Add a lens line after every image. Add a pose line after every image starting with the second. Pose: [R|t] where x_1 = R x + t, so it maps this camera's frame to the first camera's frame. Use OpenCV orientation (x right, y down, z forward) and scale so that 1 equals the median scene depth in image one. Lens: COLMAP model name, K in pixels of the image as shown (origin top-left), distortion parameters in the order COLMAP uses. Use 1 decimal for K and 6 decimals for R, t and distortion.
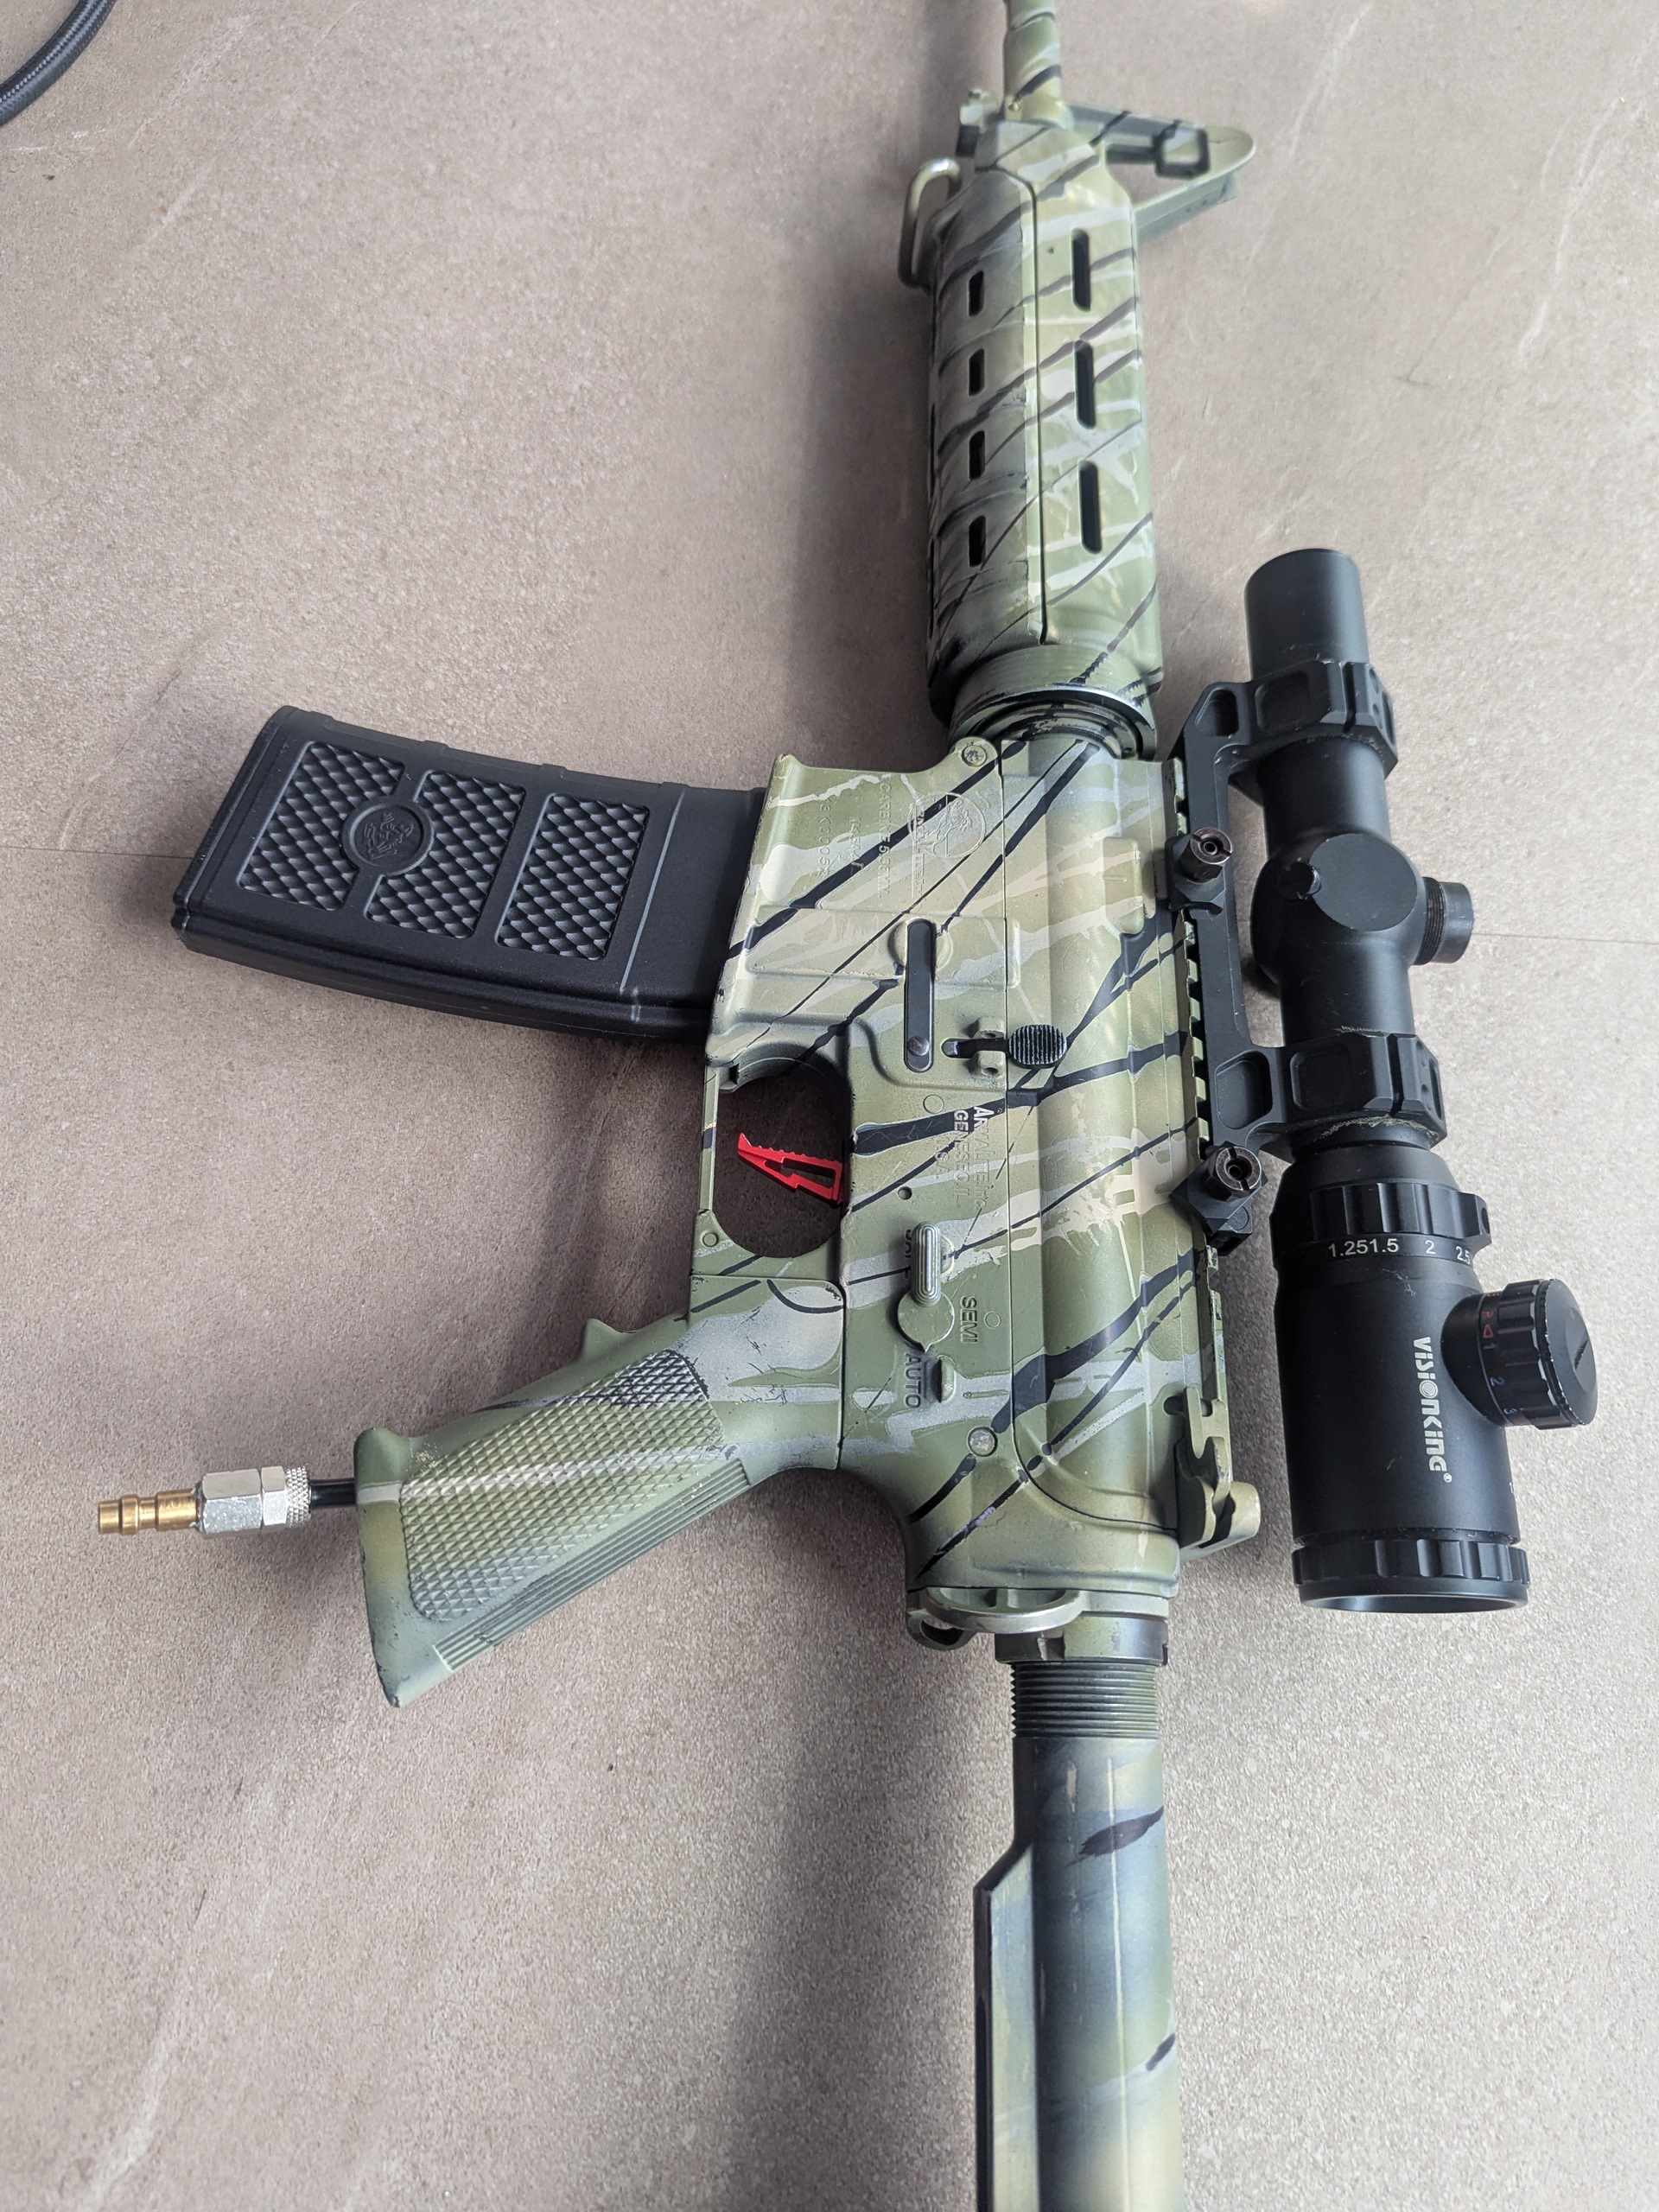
lens RADIAL K [[1661.0, 0, 790.6], [0, 1661.0, 1059.2], [0, 0, 1]] dist [0.028929, -0.042501]
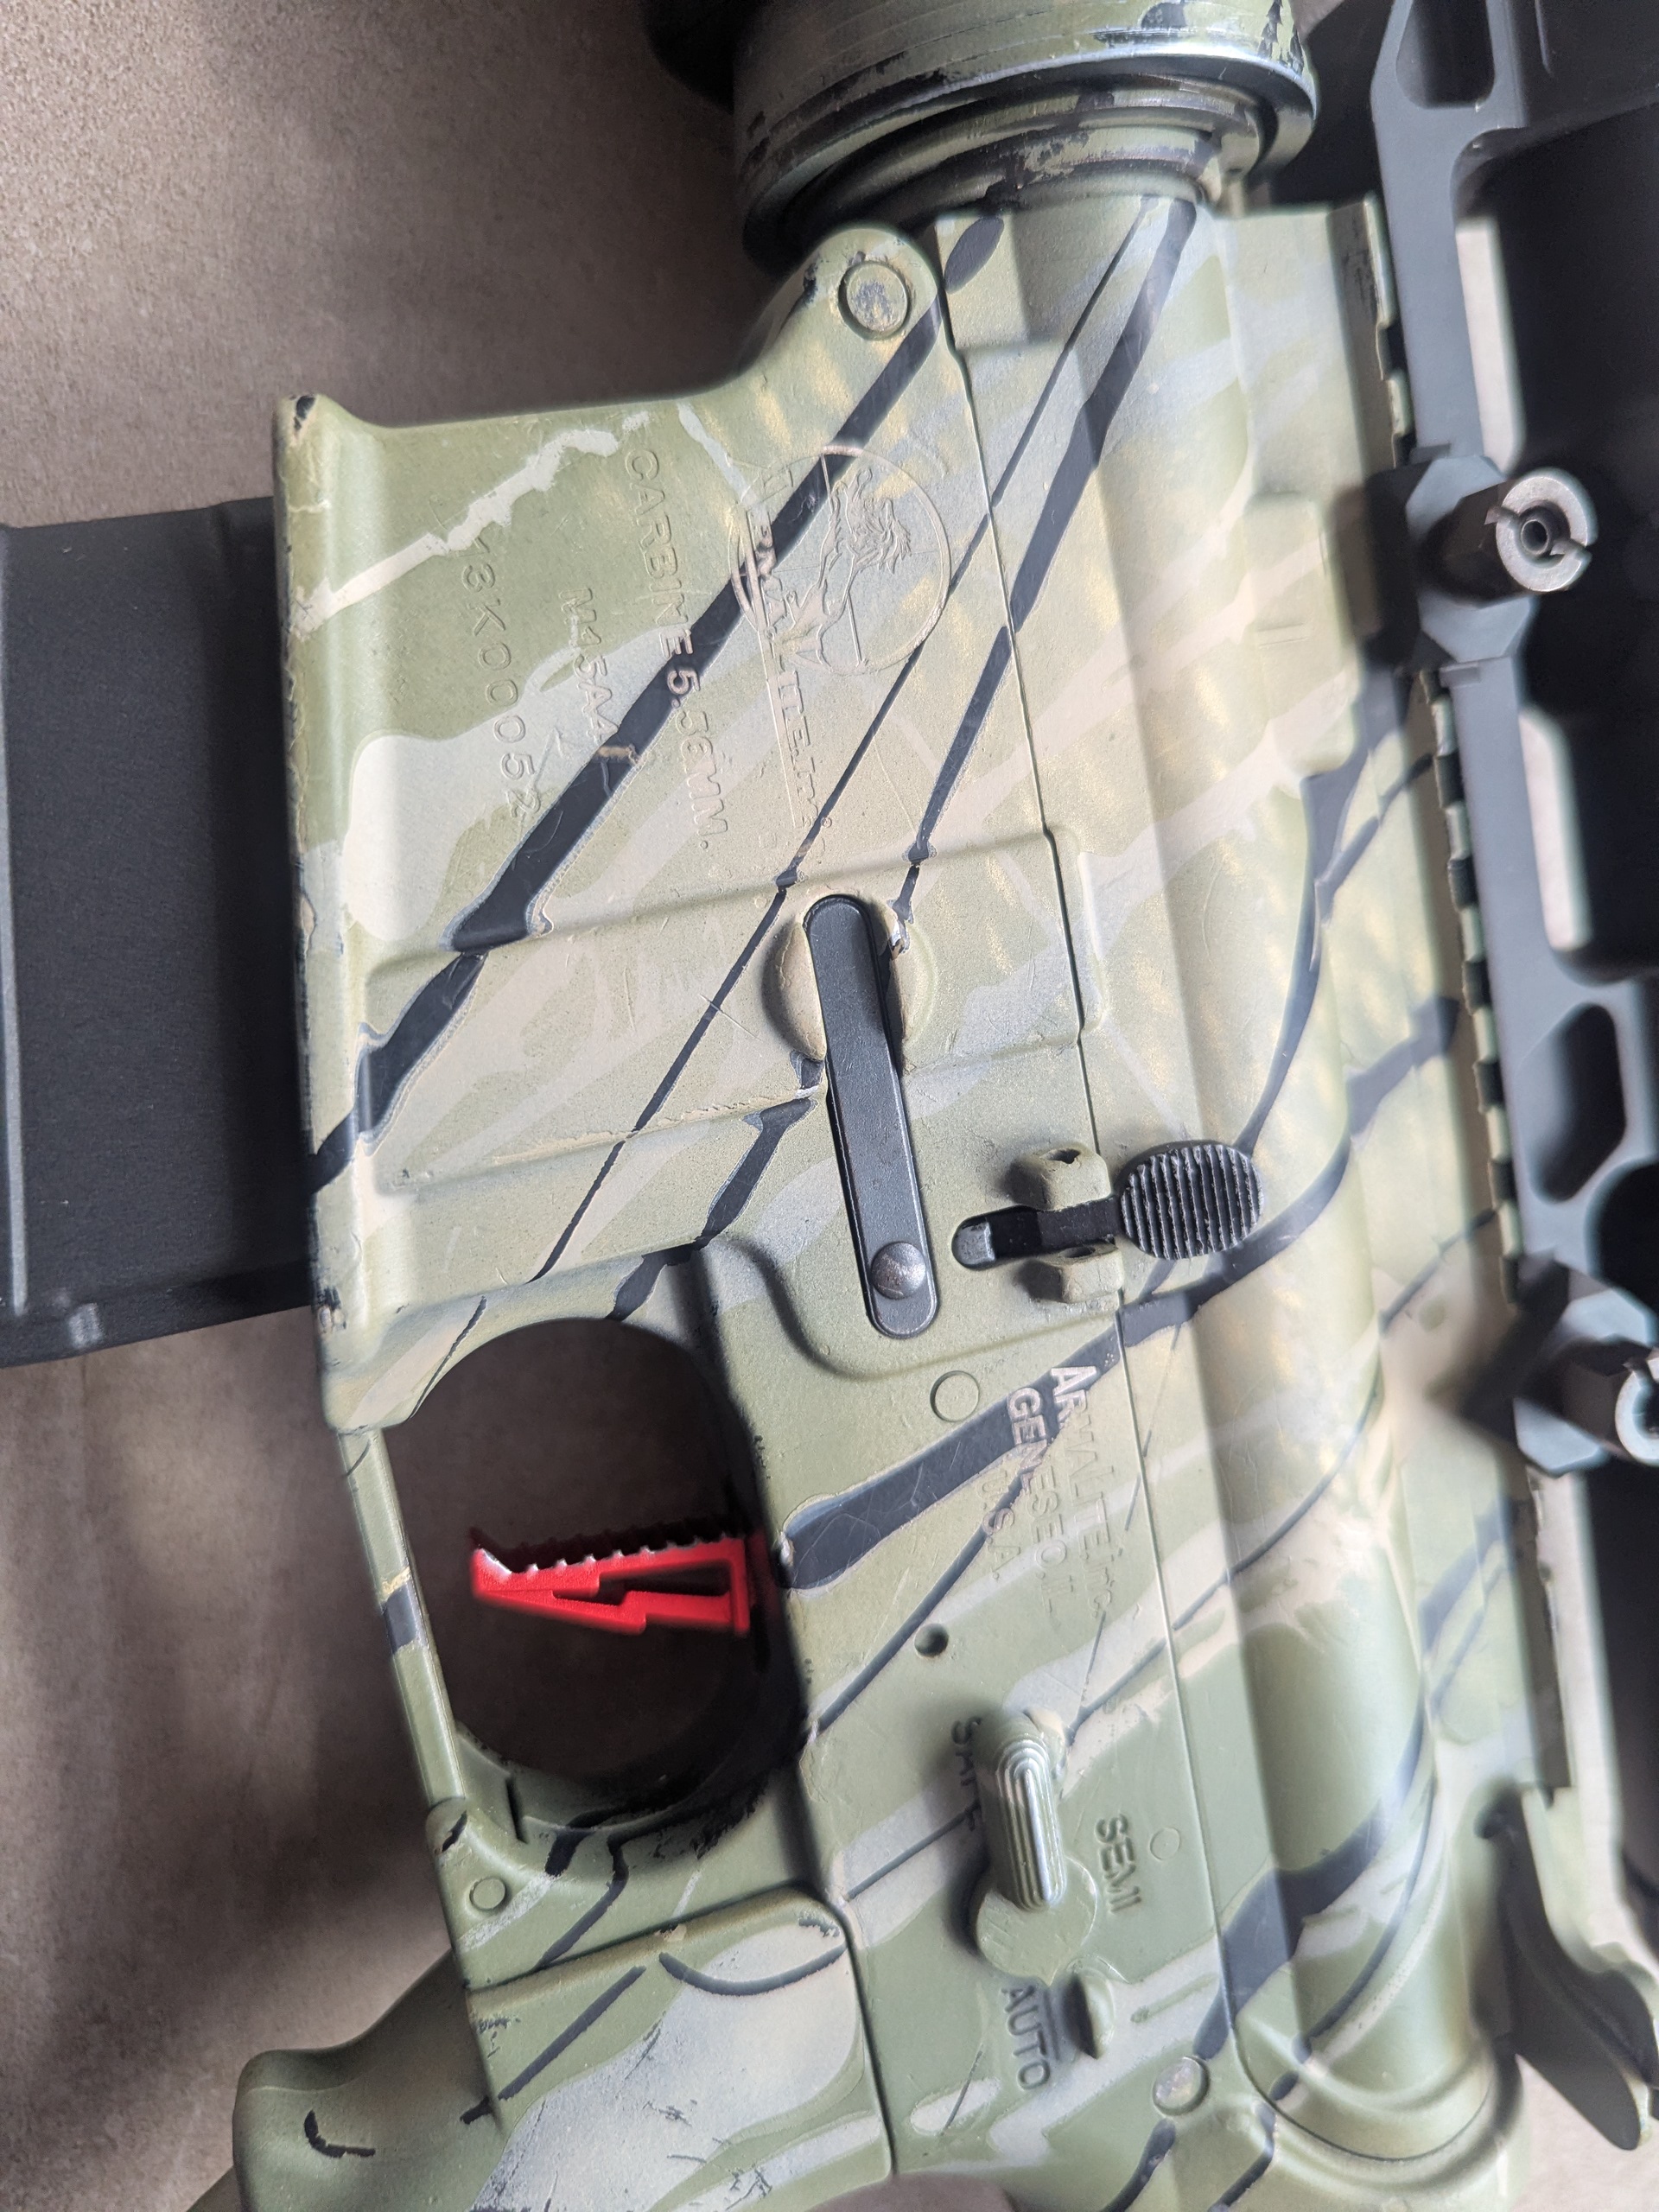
lens RADIAL K [[1704.6, 0, 829.5], [0, 1704.6, 1106.0], [0, 0, 1]] dist [-0.031442, -0.002477]
pose [[0.947465, -0.246841, 0.203418, -0.006679], [0.108563, 0.846381, 0.521396, -0.240643], [-0.300871, -0.471921, 0.828714, 0.698600]]
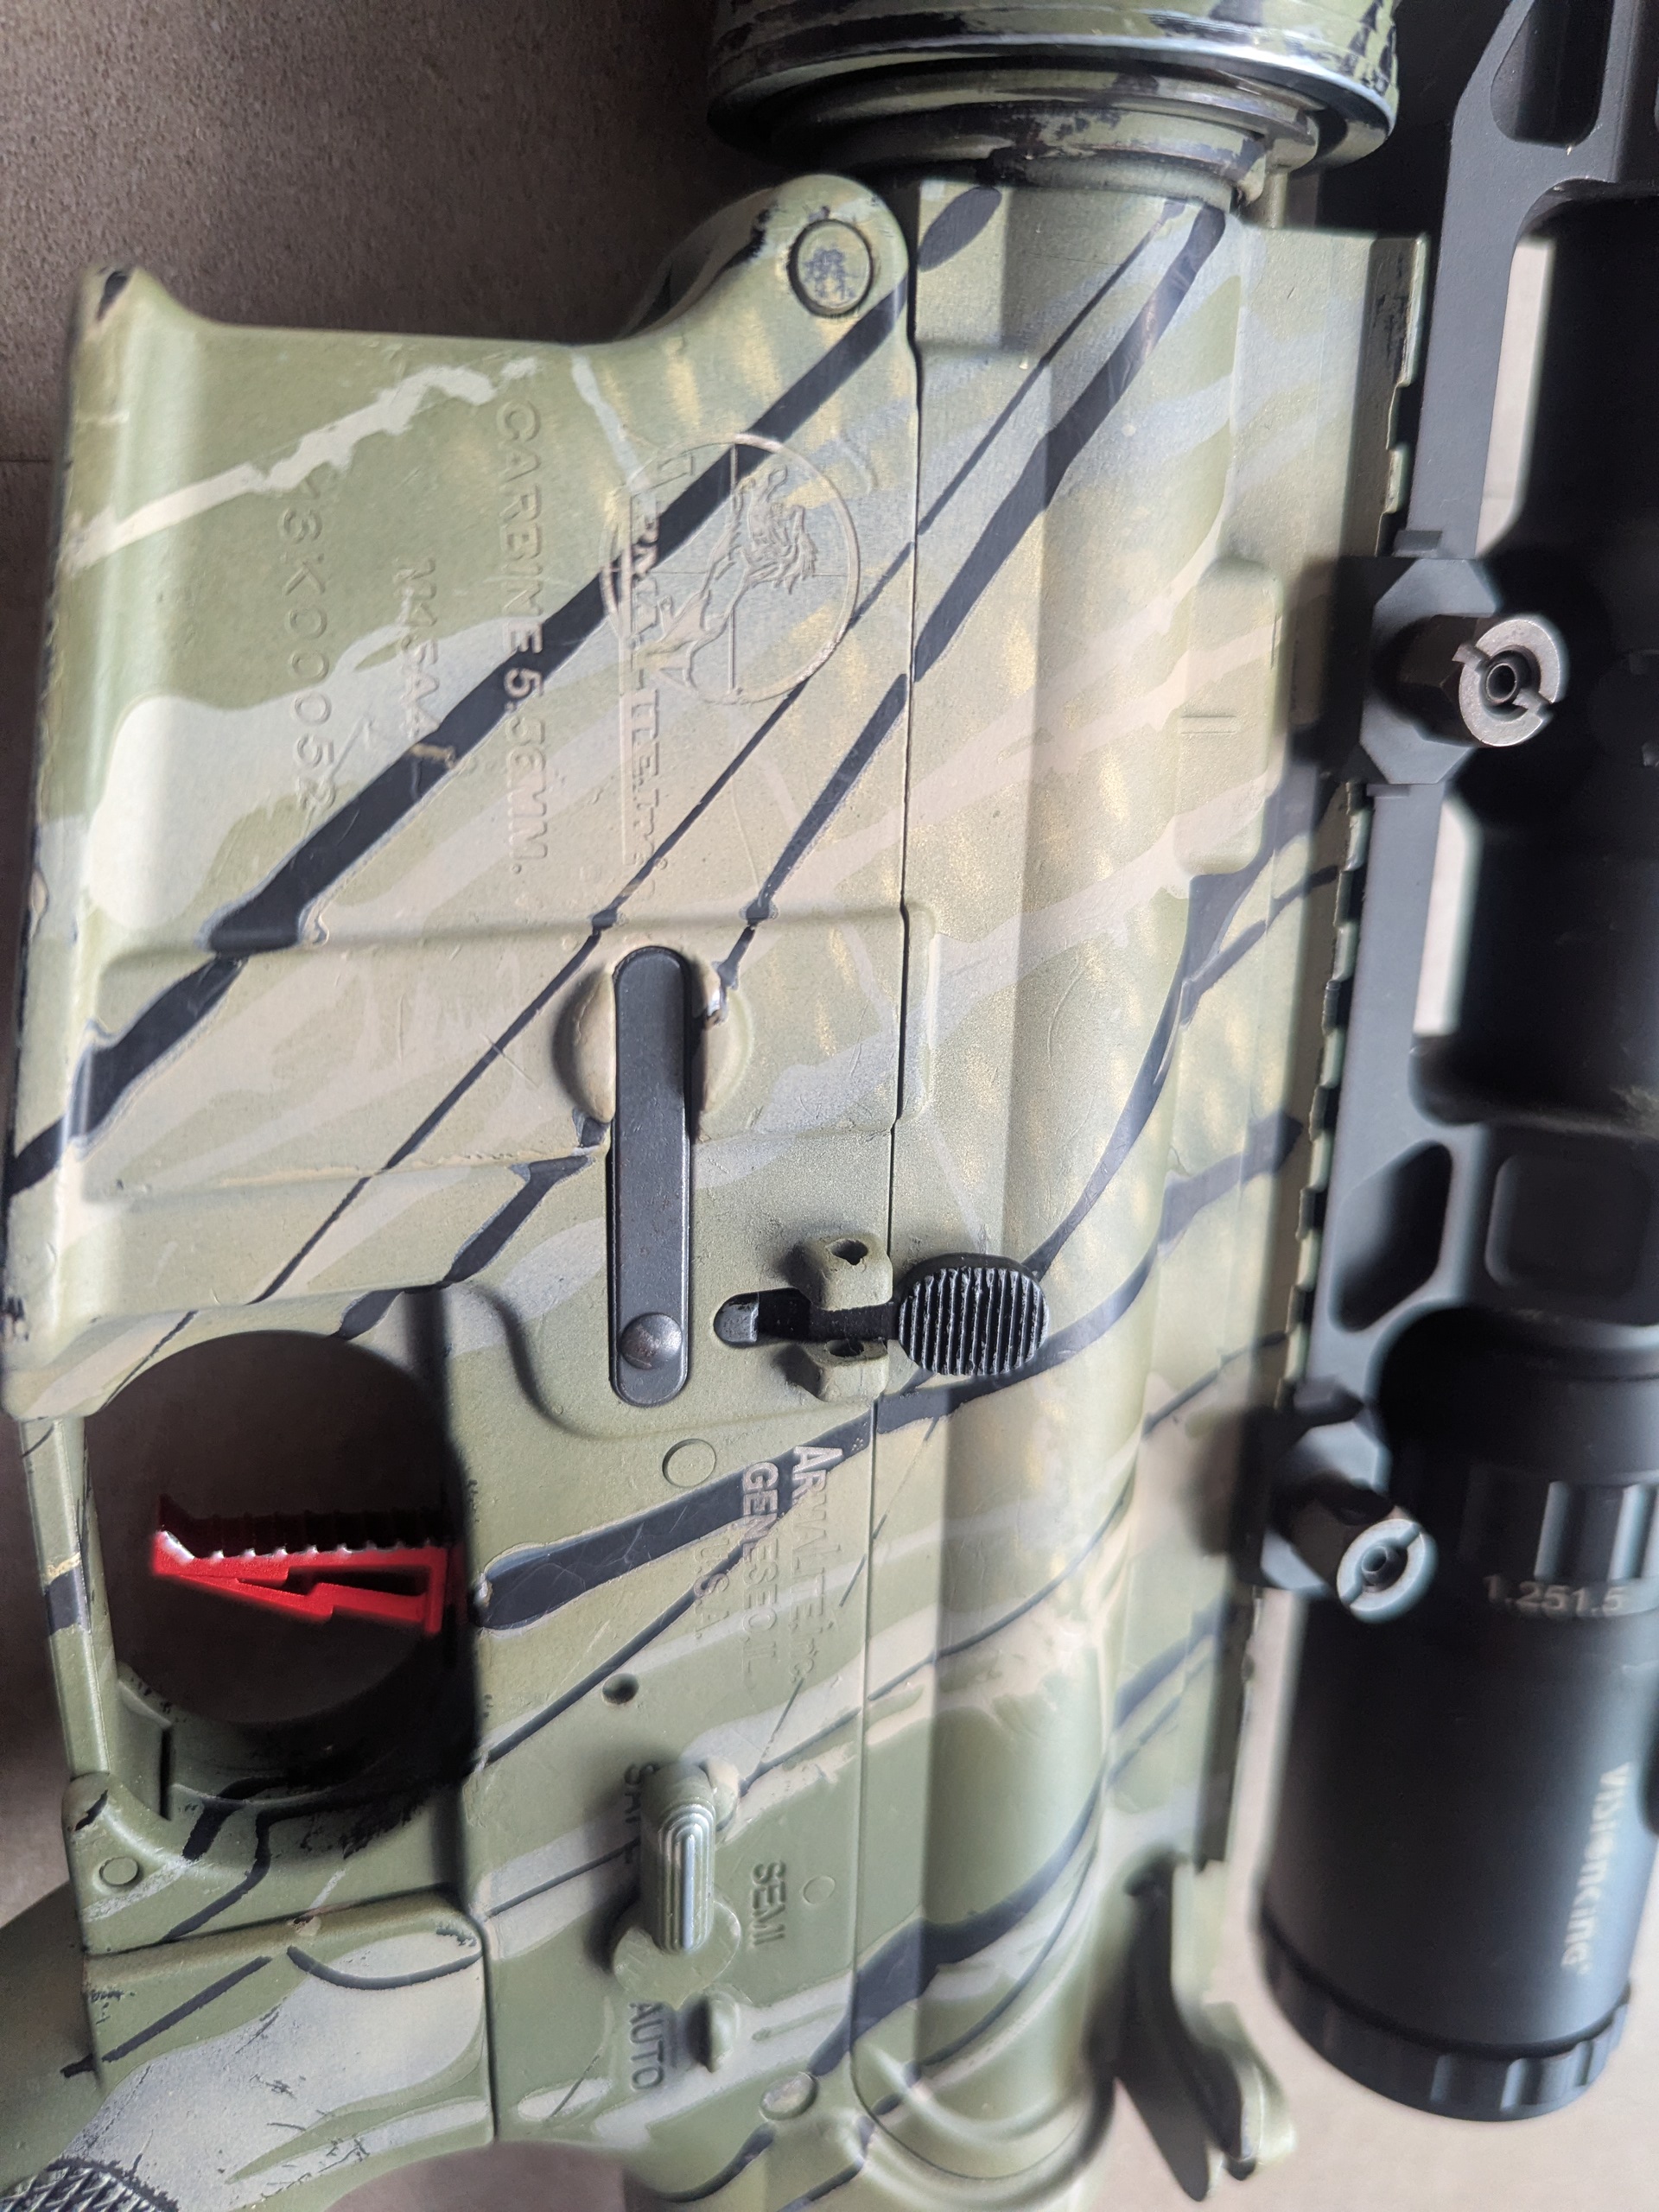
lens RADIAL K [[1690.2, 0, 794.6], [0, 1690.2, 1071.7], [0, 0, 1]] dist [-0.035096, 0.005622]
pose [[0.965925, -0.095704, 0.240478, 0.026096], [-0.086217, 0.757083, 0.647605, -0.282721], [-0.244040, -0.646271, 0.723034, 0.766988]]
